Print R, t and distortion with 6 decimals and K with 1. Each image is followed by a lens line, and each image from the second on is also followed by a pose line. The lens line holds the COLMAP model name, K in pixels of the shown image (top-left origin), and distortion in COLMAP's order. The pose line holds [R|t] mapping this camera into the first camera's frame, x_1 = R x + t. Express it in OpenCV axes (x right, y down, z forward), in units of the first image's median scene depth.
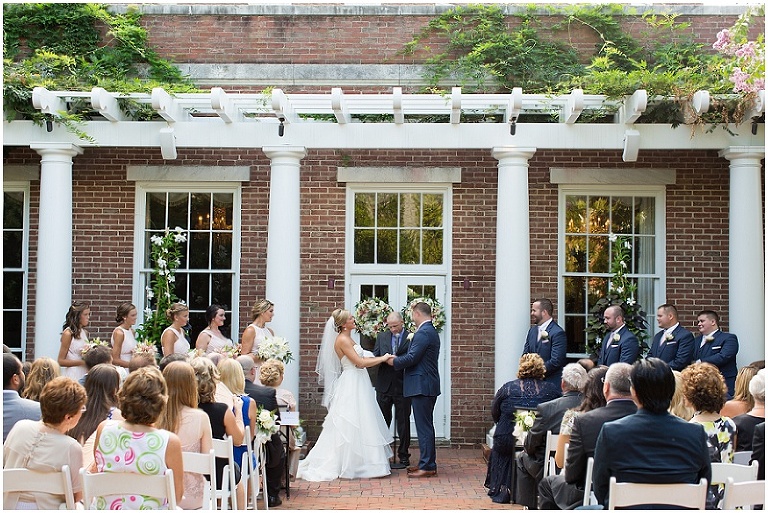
lens RADIAL K [[1399.9, 0, 384.0], [0, 1399.9, 256.5], [0, 0, 1]] dist [-0.018318, 0.115885]
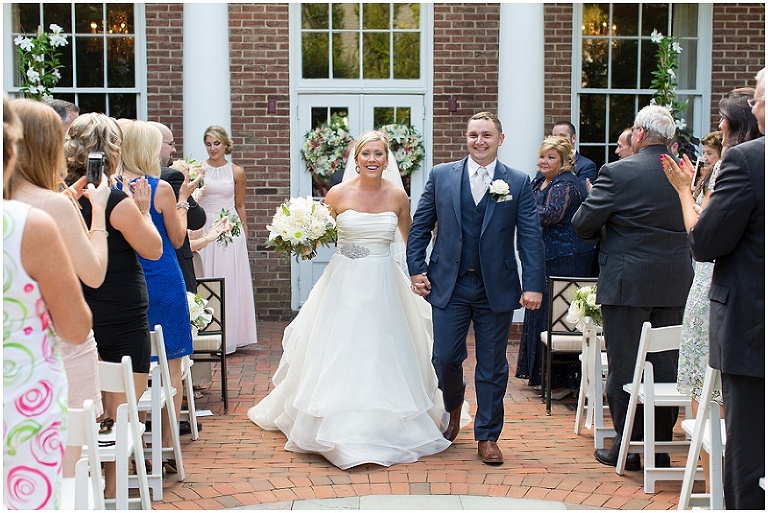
lens RADIAL K [[1198.1, 0, 402.4], [0, 1198.1, 273.3], [0, 0, 1]] dist [0.014314, 0.065336]
pose [[0.994865, -0.021482, 0.098901, -0.033657], [0.007313, 0.989917, 0.141461, 0.017822], [-0.100943, -0.140012, 0.984991, 0.351160]]
